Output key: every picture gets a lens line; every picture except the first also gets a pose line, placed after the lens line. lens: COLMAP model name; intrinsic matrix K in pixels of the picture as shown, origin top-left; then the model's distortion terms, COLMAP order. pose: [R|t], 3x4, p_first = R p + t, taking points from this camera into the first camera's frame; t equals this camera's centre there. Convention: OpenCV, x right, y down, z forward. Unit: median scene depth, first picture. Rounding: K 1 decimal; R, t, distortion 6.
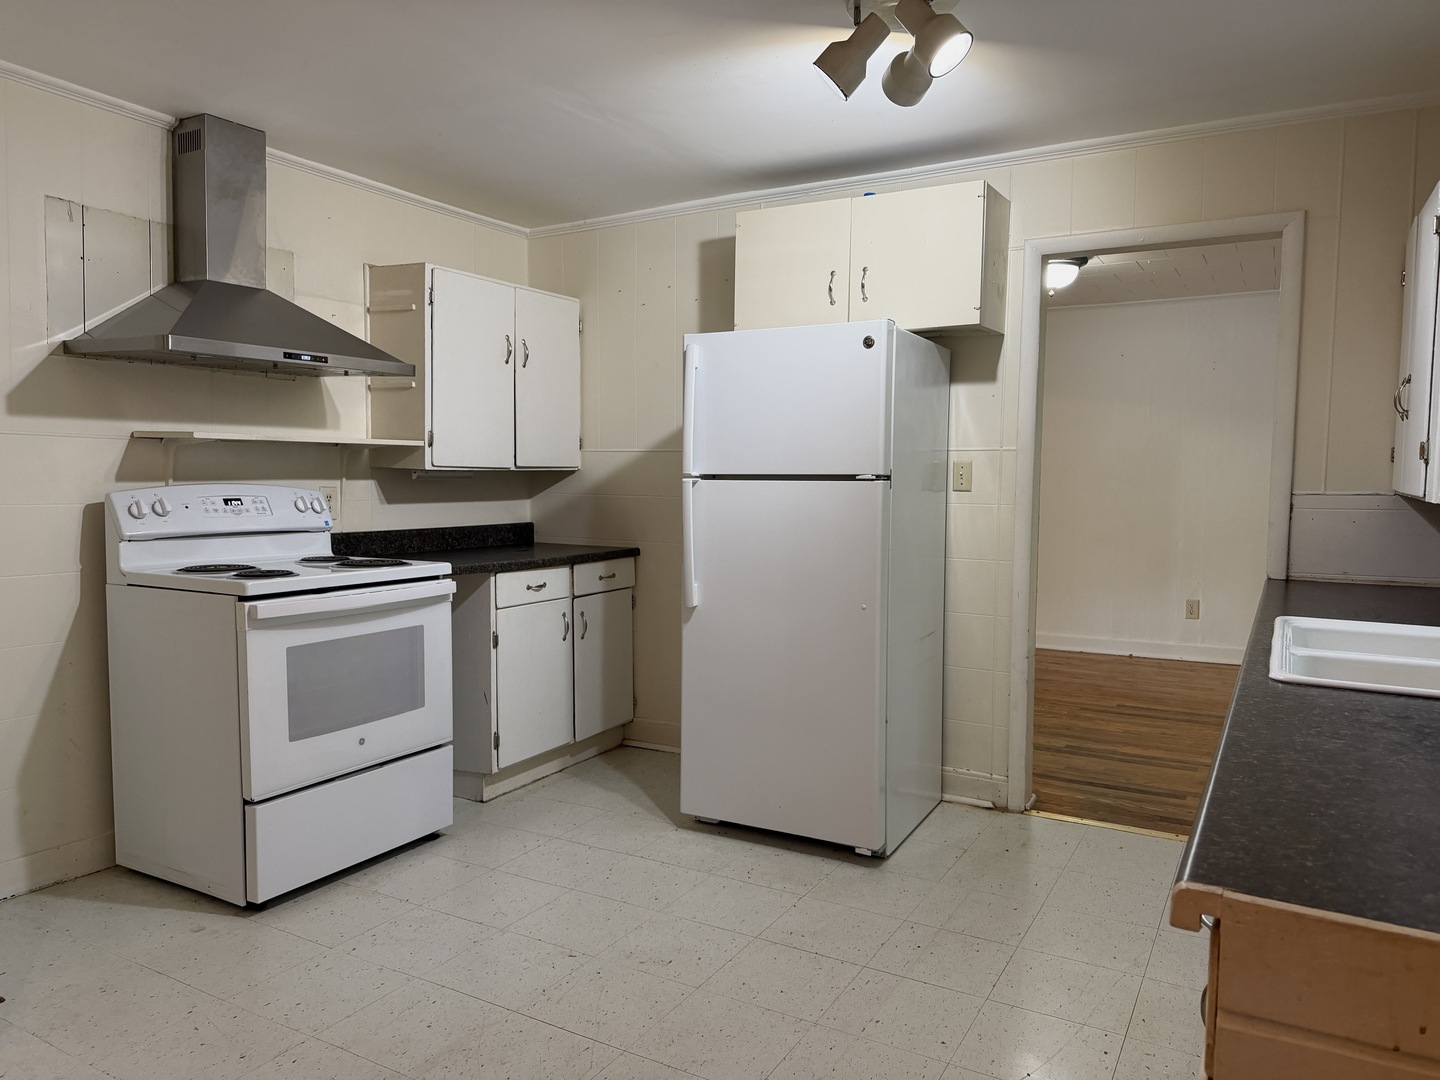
lens RADIAL K [[1014.3, 0, 711.7], [0, 1014.3, 545.1], [0, 0, 1]] dist [0.057790, -0.054394]
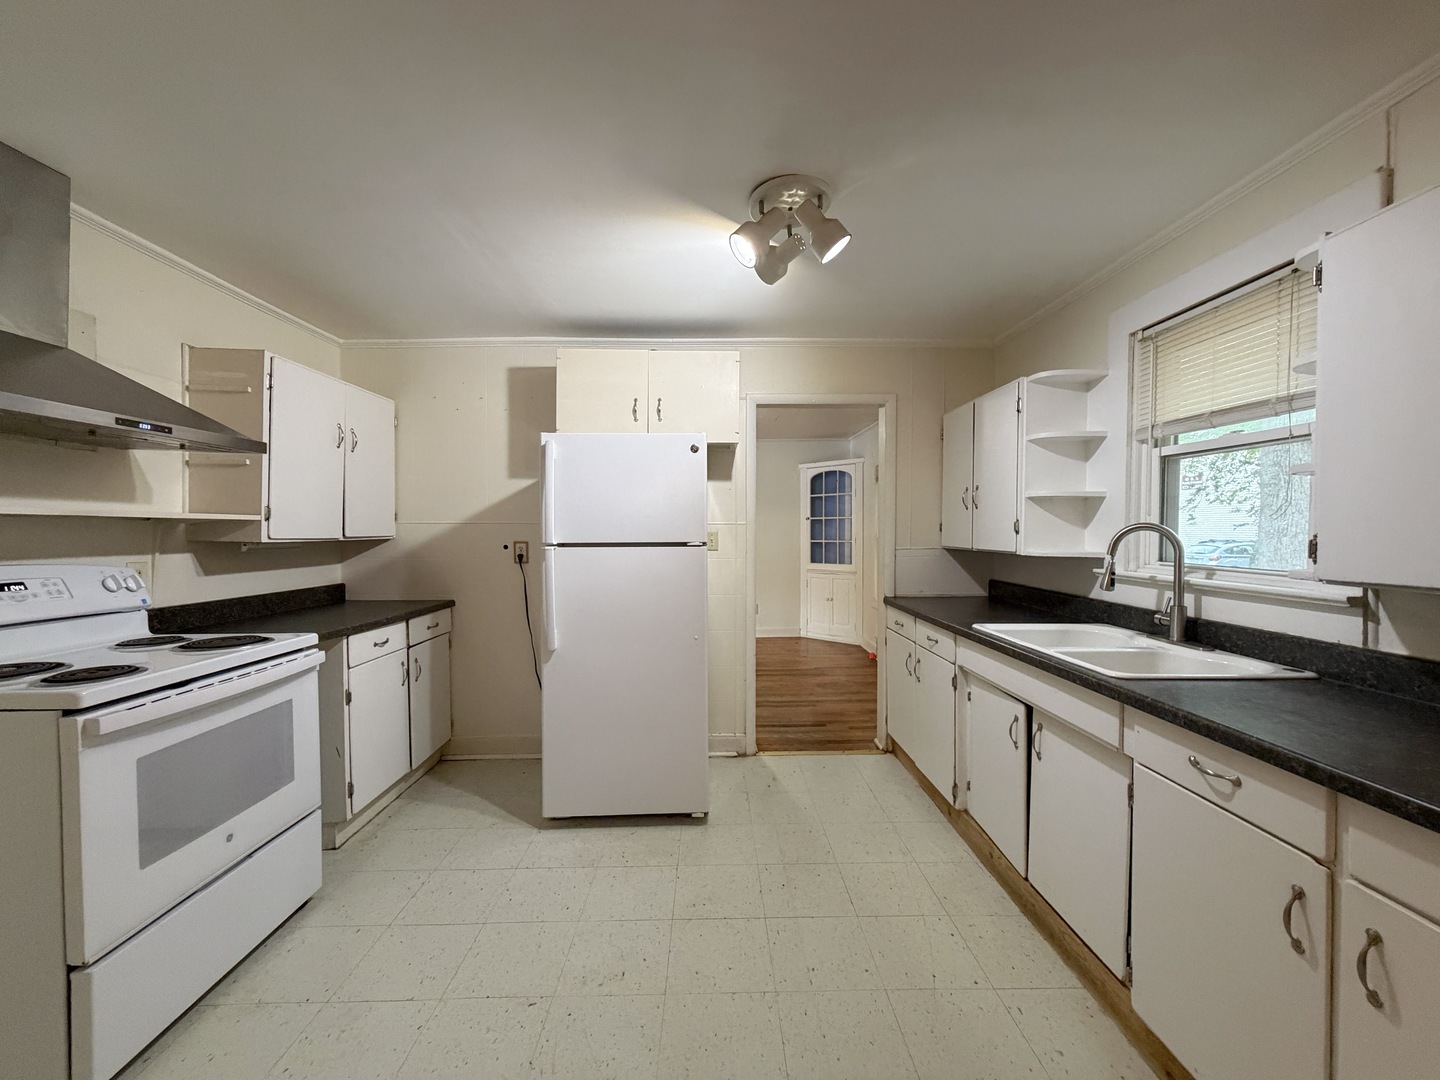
lens RADIAL K [[576.7, 0, 730.3], [0, 576.7, 539.4], [0, 0, 1]] dist [-0.008129, 0.000170]
pose [[0.851137, -0.015478, 0.524715, -0.184174], [0.045869, 0.997935, -0.044967, -0.029262], [-0.522936, 0.062341, 0.850089, 0.248880]]
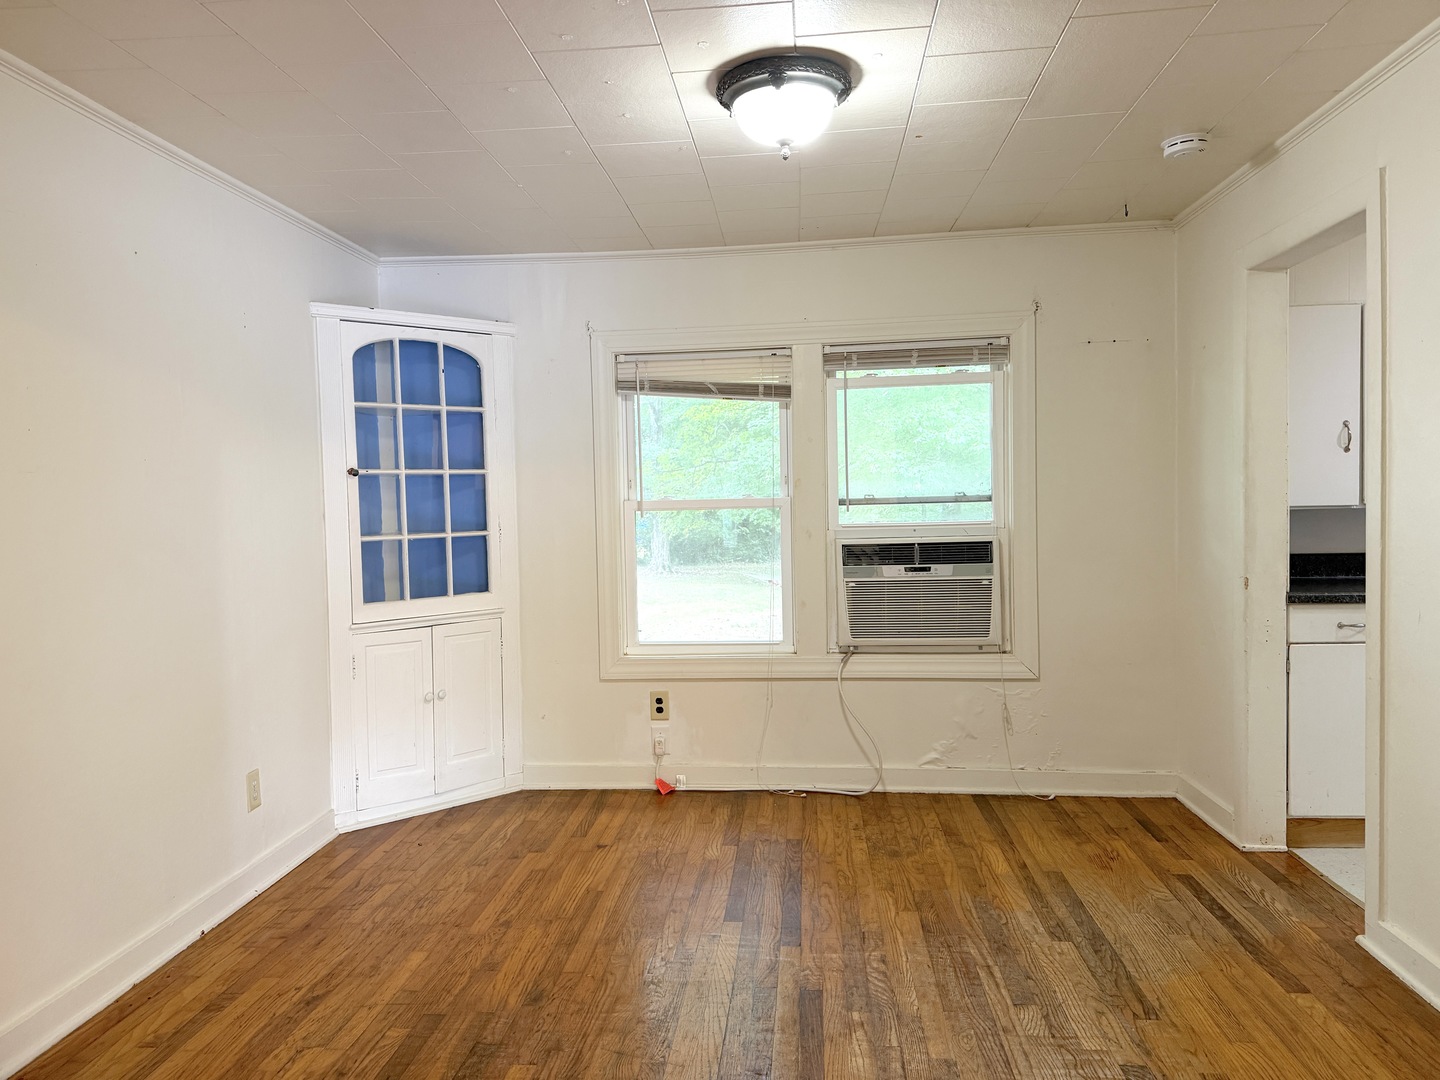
lens RADIAL K [[1014.3, 0, 722.8], [0, 1014.3, 540.6], [0, 0, 1]] dist [0.057790, -0.054394]
pose [[-0.425982, -0.034331, 0.904080, -0.160662], [0.083809, 0.993486, 0.077215, -0.142301], [-0.900841, 0.108662, -0.420330, 1.742462]]
